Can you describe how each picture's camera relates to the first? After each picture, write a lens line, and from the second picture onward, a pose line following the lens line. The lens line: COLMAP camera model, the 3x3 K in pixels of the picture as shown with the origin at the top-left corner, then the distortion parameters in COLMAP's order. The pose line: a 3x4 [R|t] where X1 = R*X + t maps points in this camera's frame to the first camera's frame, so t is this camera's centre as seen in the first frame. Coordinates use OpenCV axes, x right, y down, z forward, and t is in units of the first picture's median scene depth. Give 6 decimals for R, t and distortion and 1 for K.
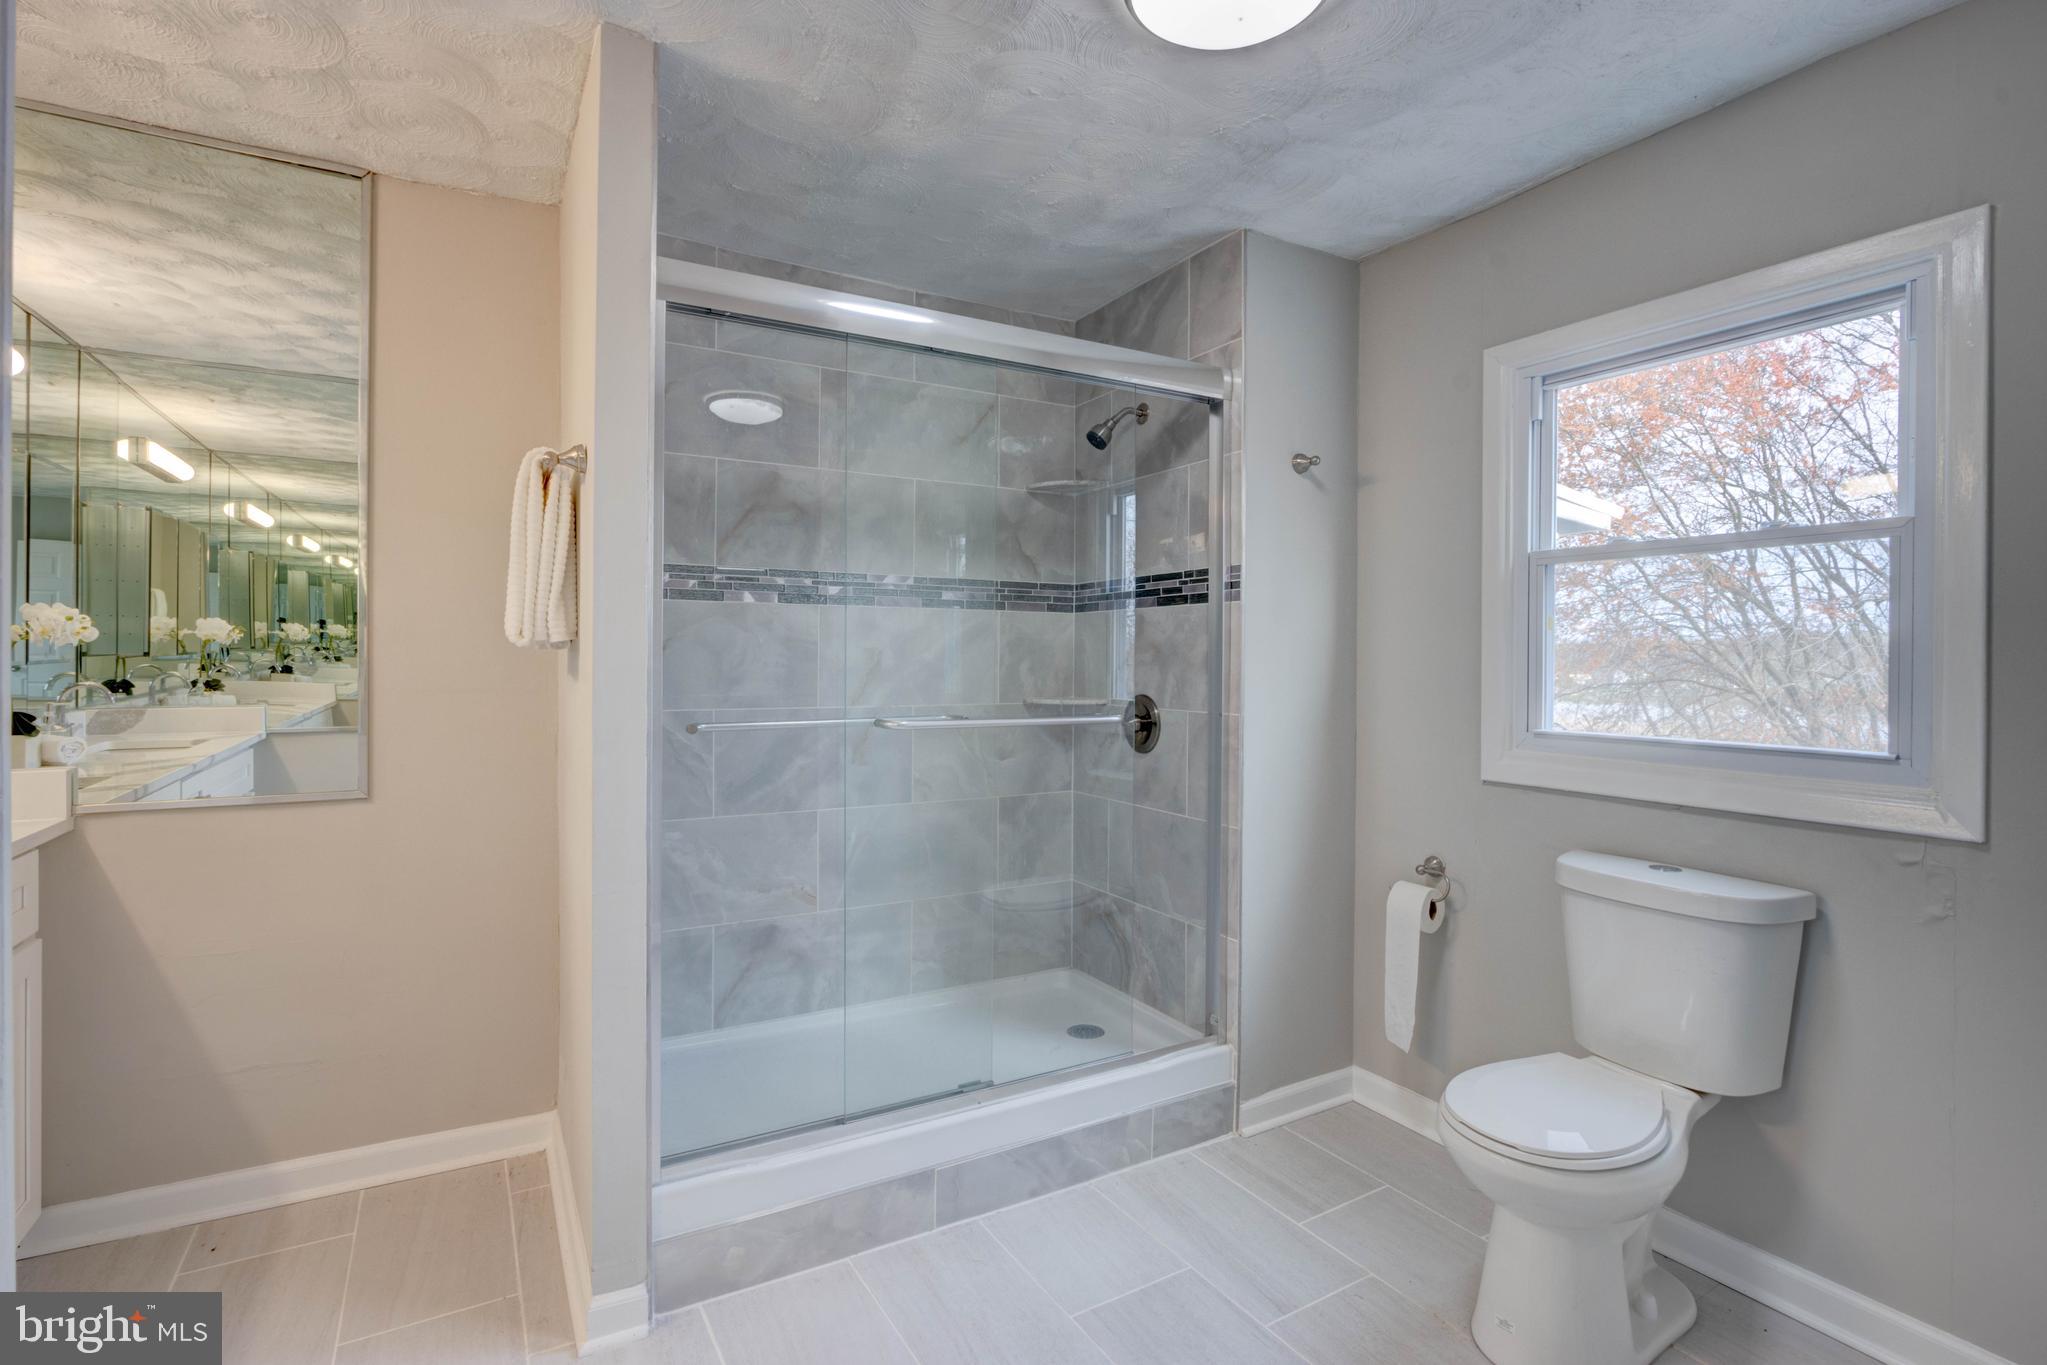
lens RADIAL K [[953.2, 0, 1015.0], [0, 953.2, 660.8], [0, 0, 1]] dist [-0.038558, 0.010533]
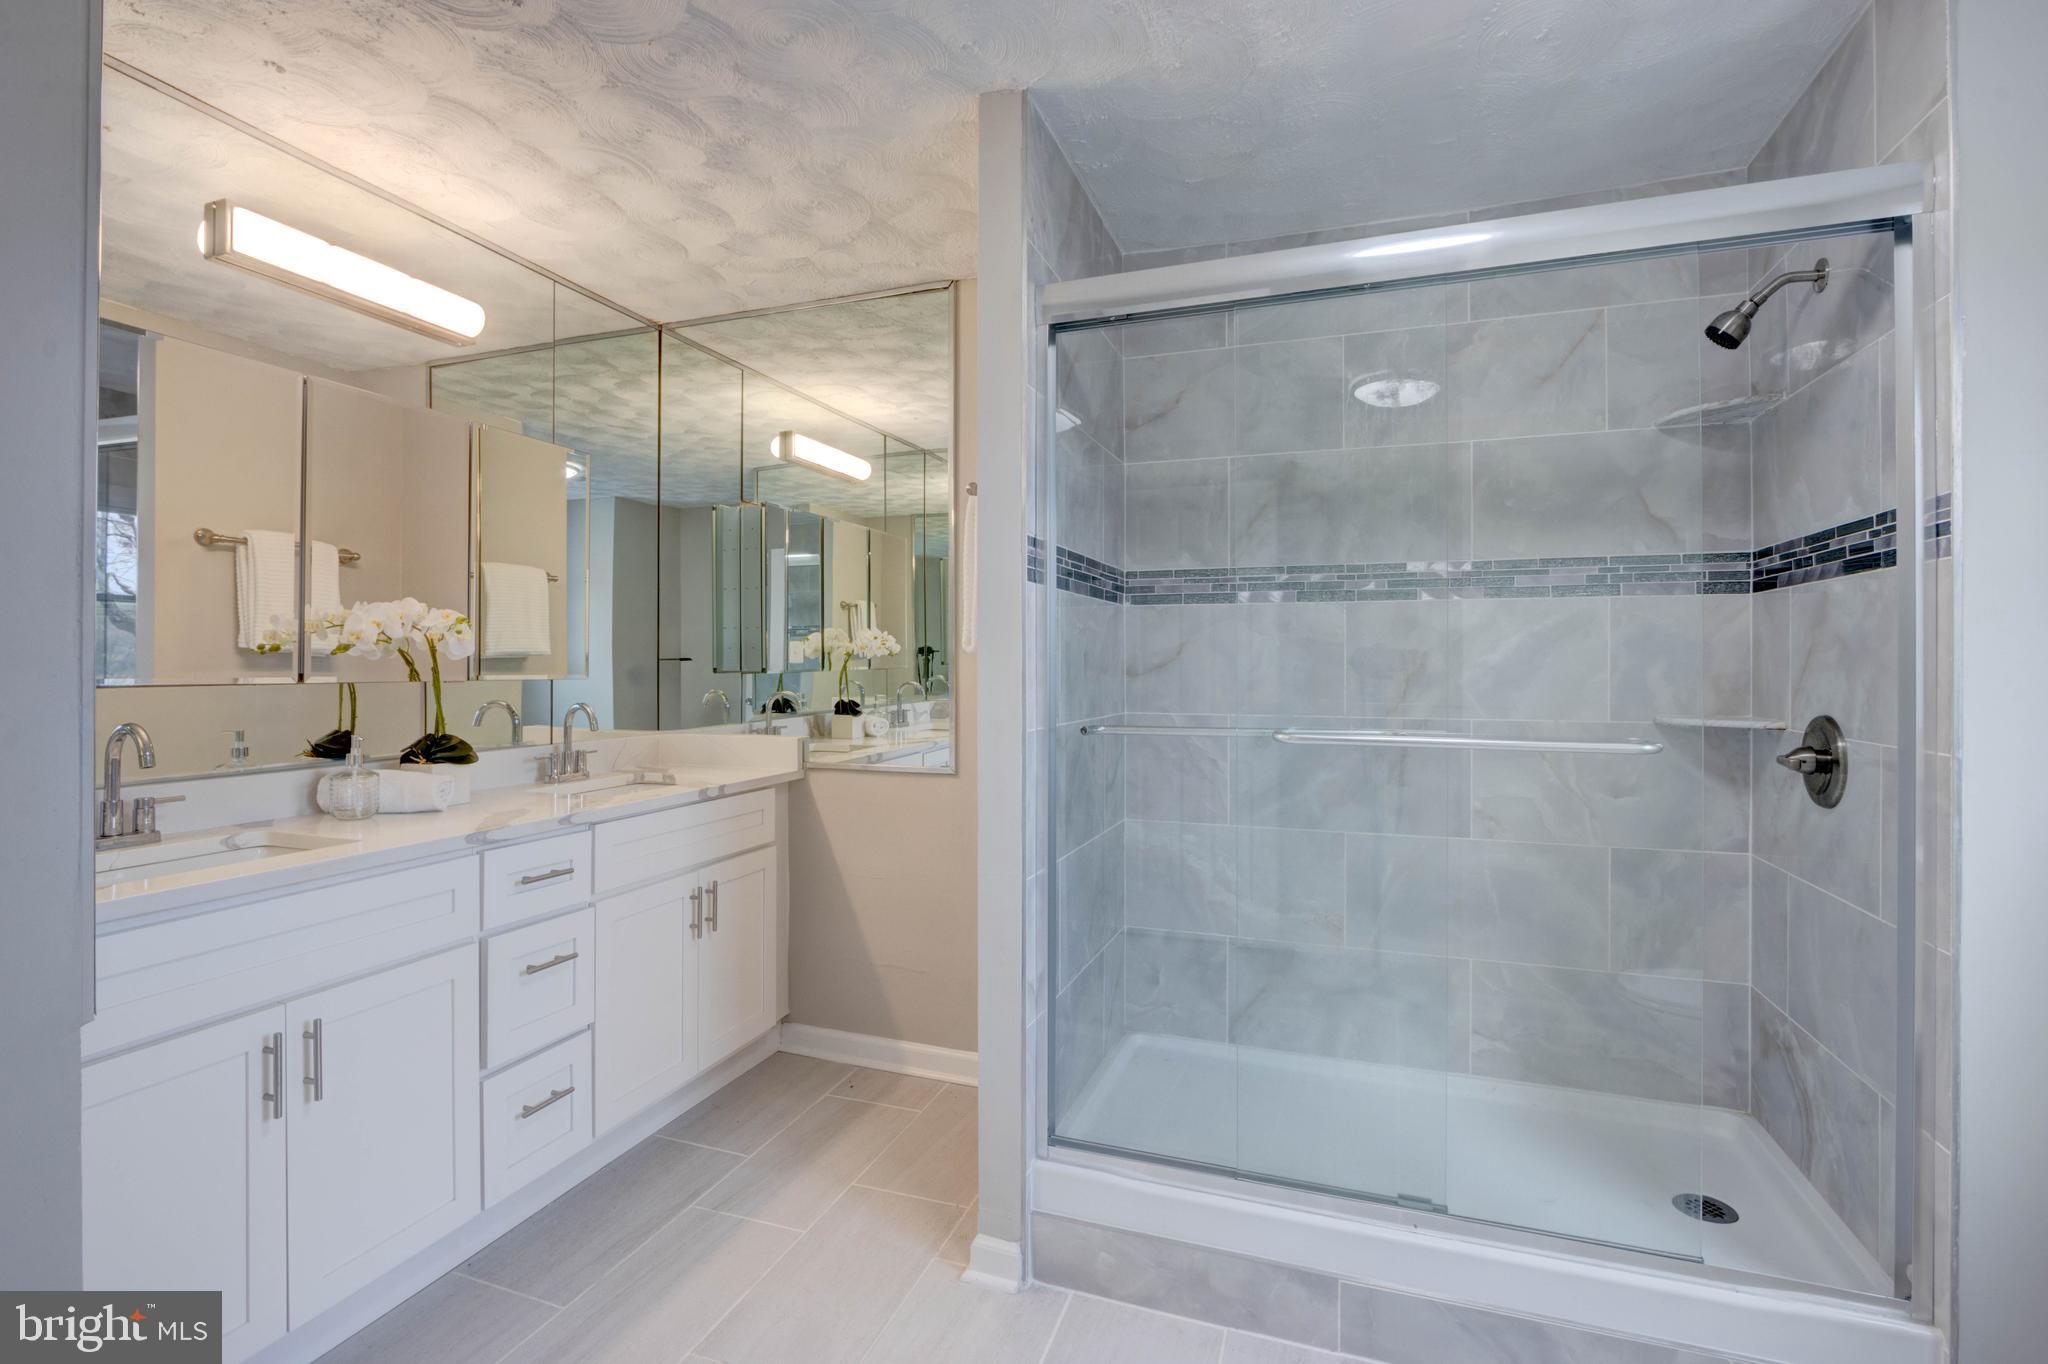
lens RADIAL K [[953.6, 0, 1015.5], [0, 953.6, 660.3], [0, 0, 1]] dist [-0.038558, 0.010533]
pose [[0.636297, -0.007788, -0.771405, 0.285274], [0.002010, 0.999962, -0.008437, 0.002763], [0.771442, 0.003817, 0.636288, 0.197996]]
